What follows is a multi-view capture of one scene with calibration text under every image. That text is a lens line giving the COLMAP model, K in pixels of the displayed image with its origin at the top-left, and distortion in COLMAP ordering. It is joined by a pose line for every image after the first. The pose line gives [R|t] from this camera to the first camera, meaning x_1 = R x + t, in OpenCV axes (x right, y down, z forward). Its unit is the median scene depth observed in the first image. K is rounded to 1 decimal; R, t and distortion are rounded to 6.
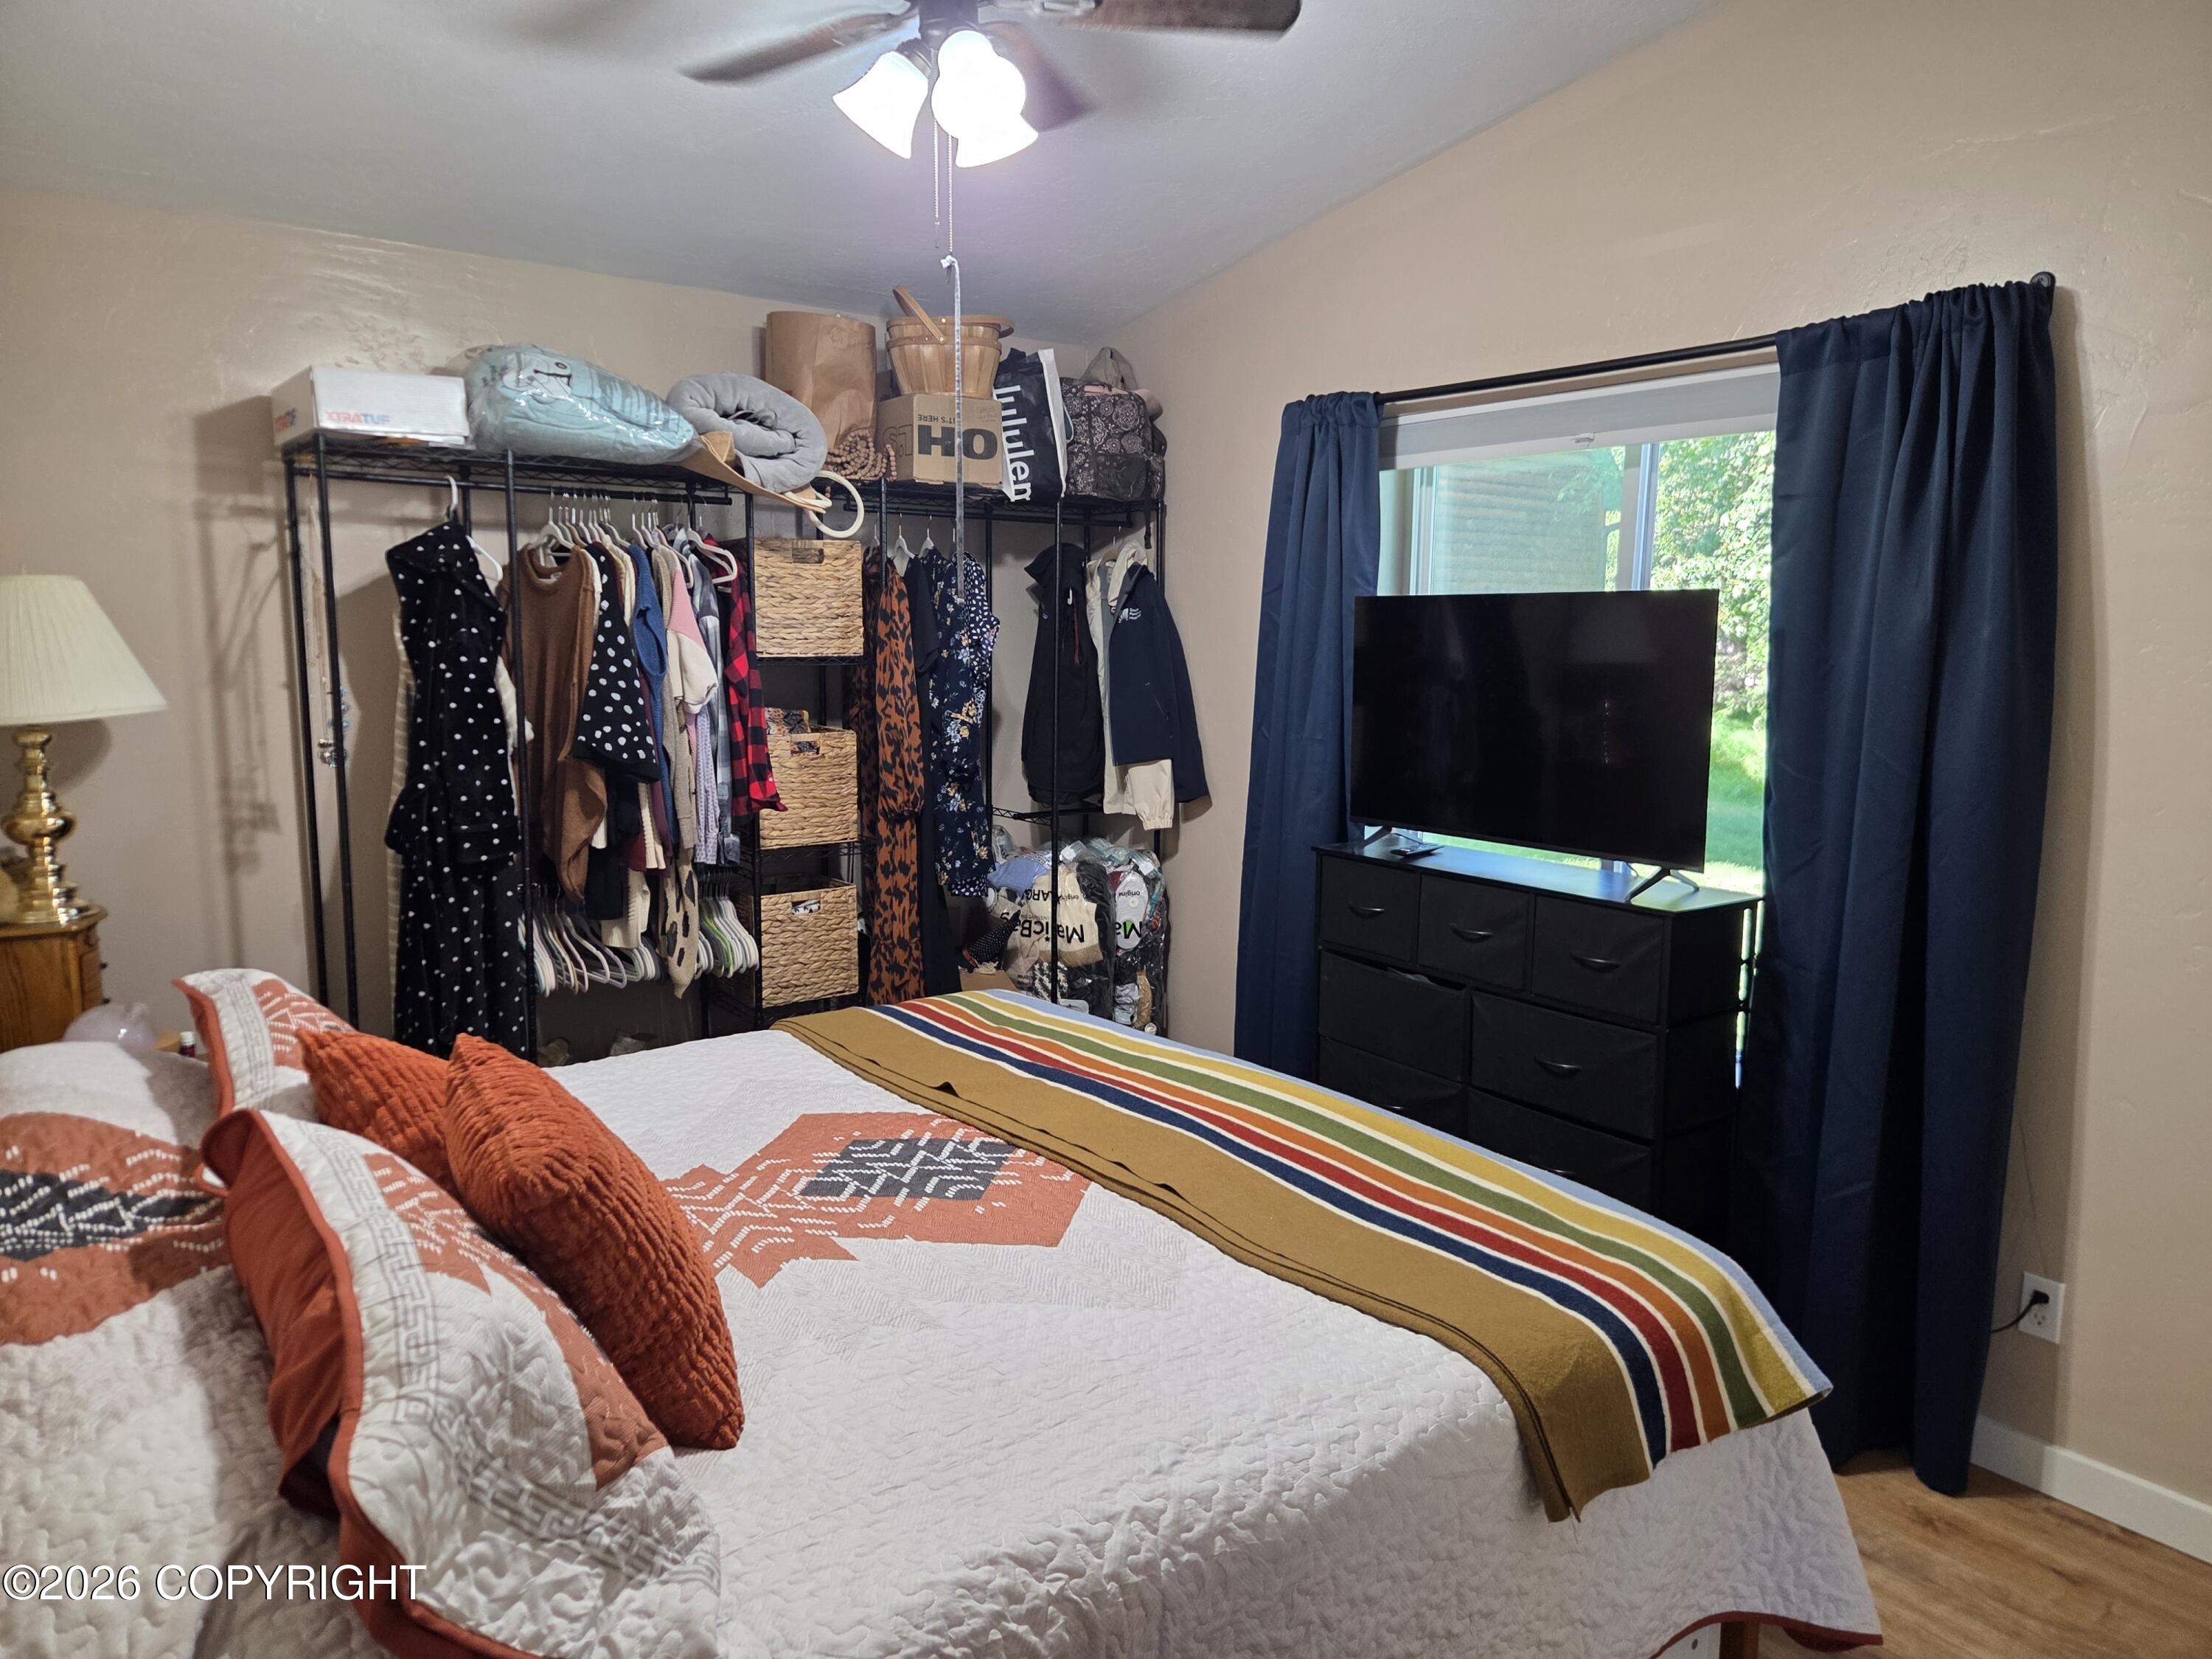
lens RADIAL K [[1496.2, 0, 1096.1], [0, 1496.2, 834.5], [0, 0, 1]] dist [0.059231, -0.041788]
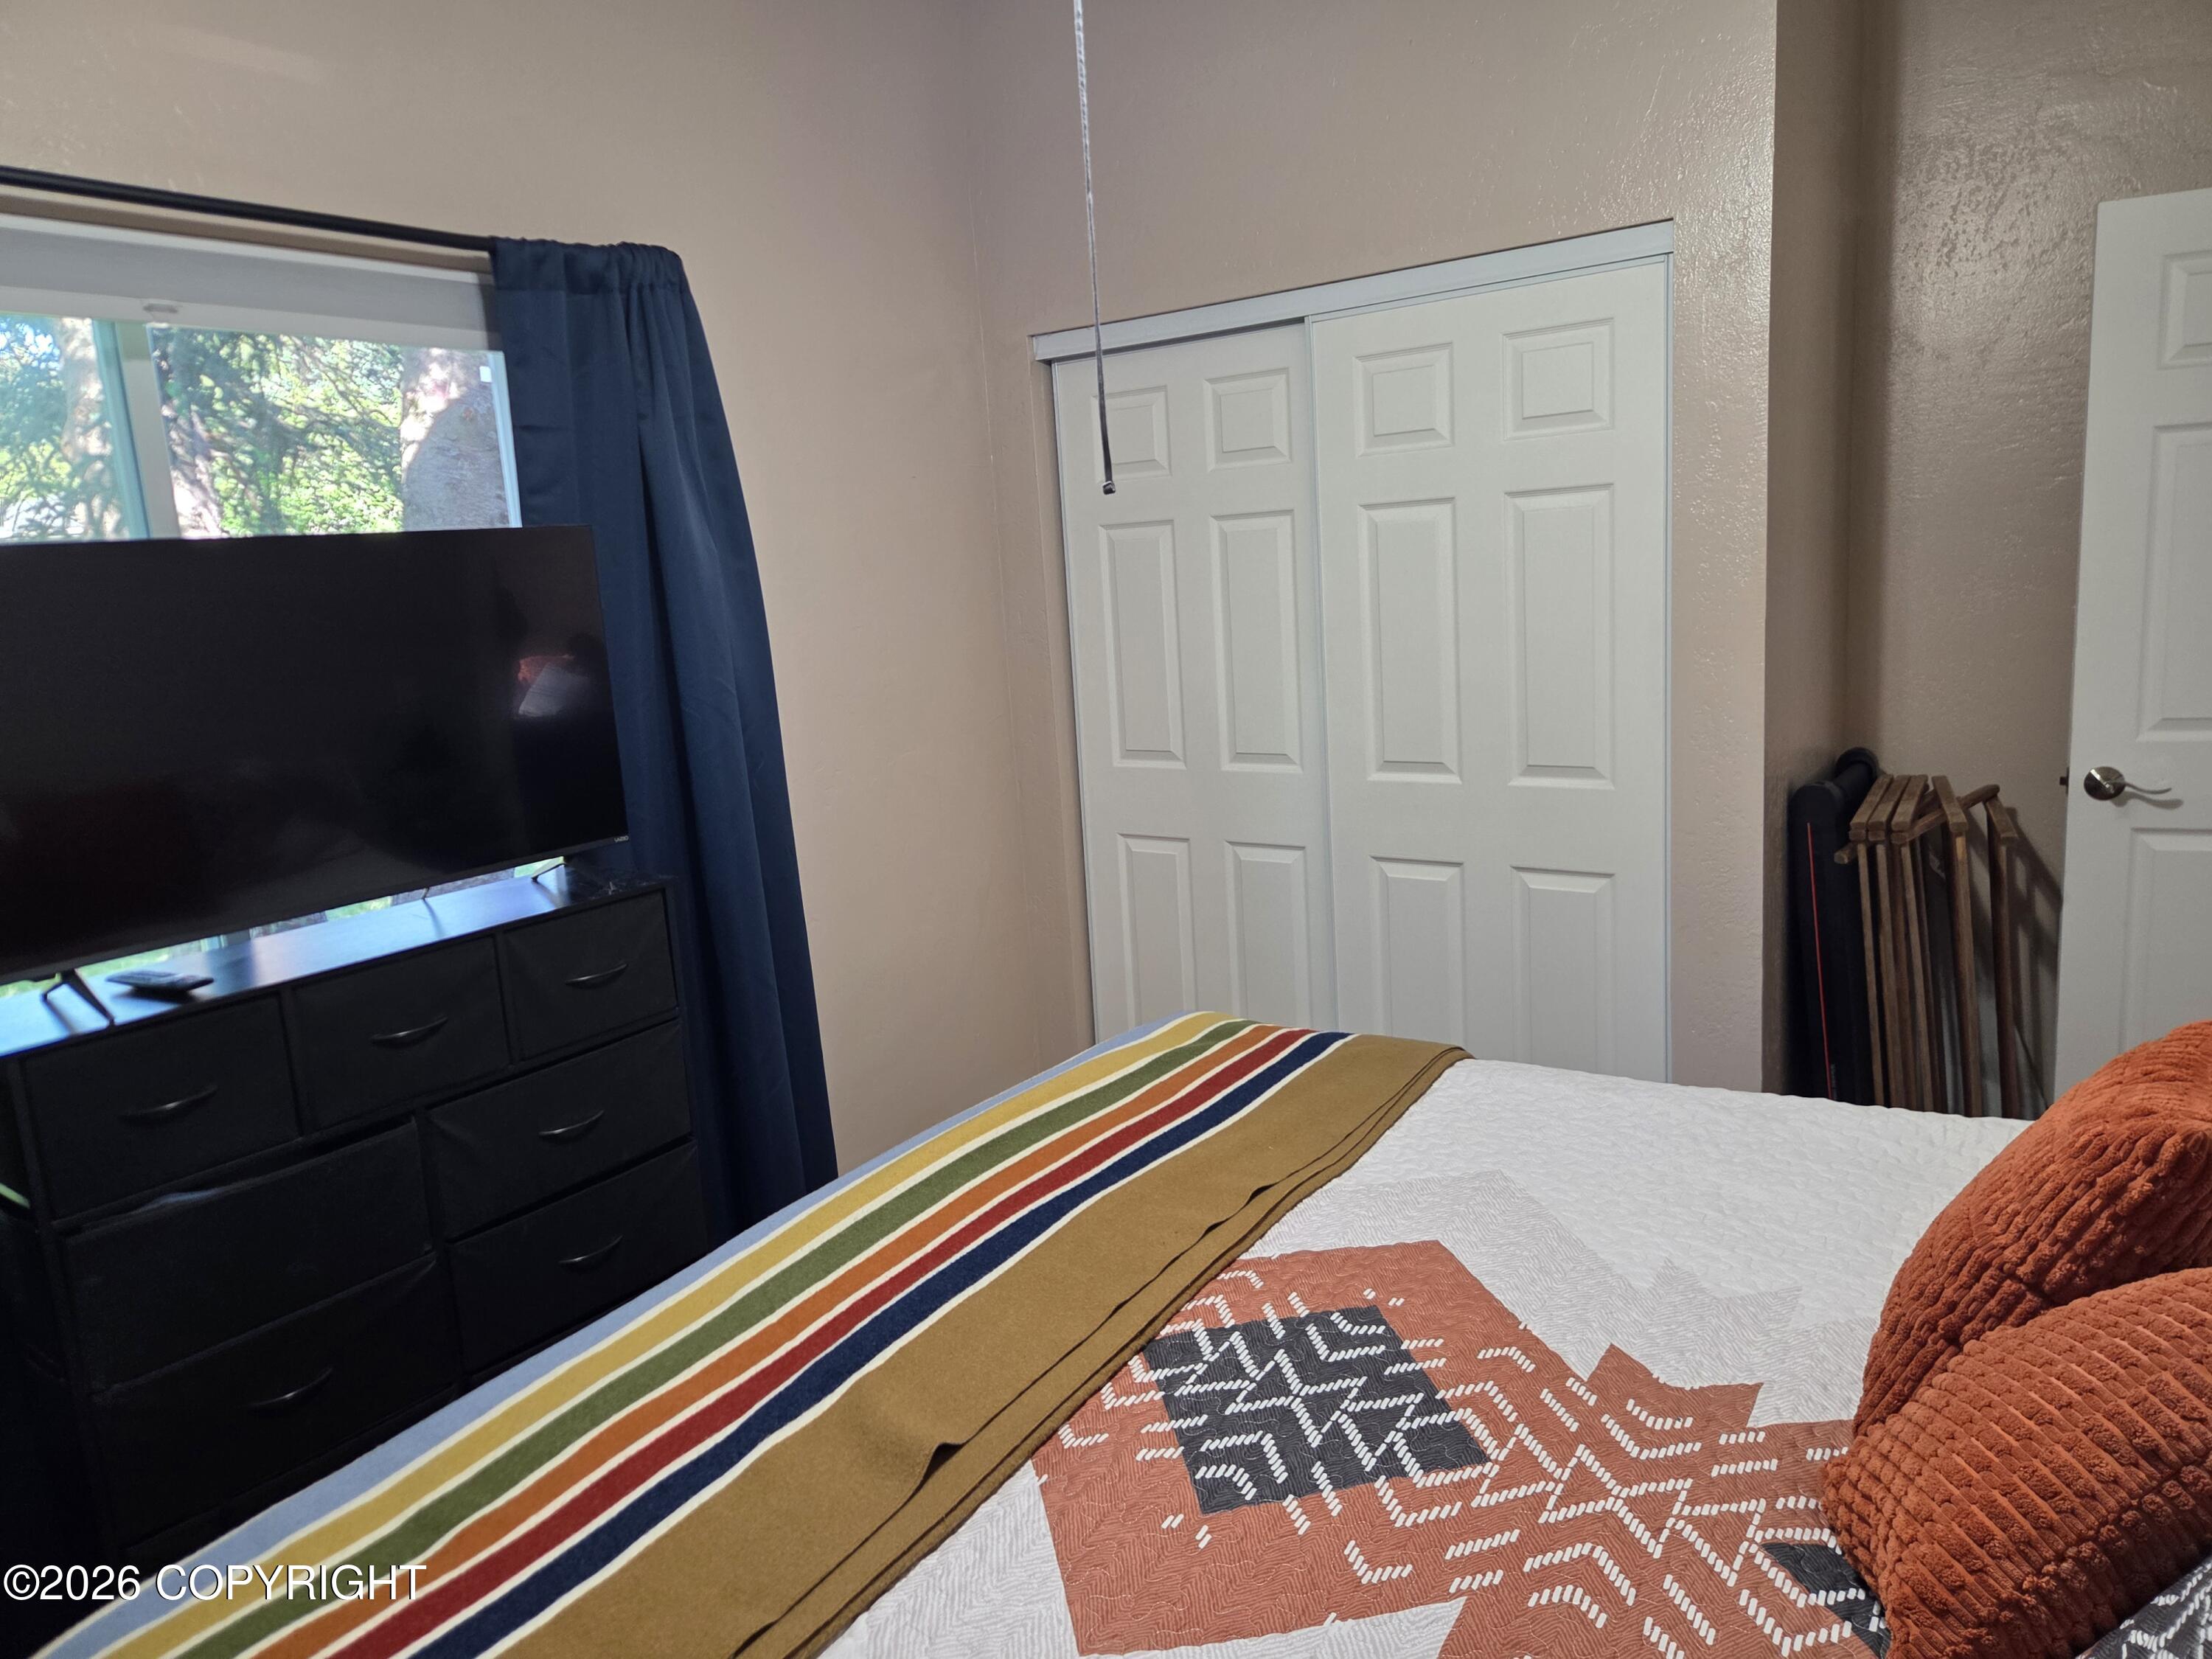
lens RADIAL K [[1496.2, 0, 1093.0], [0, 1496.2, 818.0], [0, 0, 1]] dist [0.059231, -0.041788]
pose [[-0.318543, -0.151481, 0.935726, -0.618907], [0.191556, 0.956495, 0.220053, -0.154413], [-0.928352, 0.249341, -0.275668, 1.149275]]
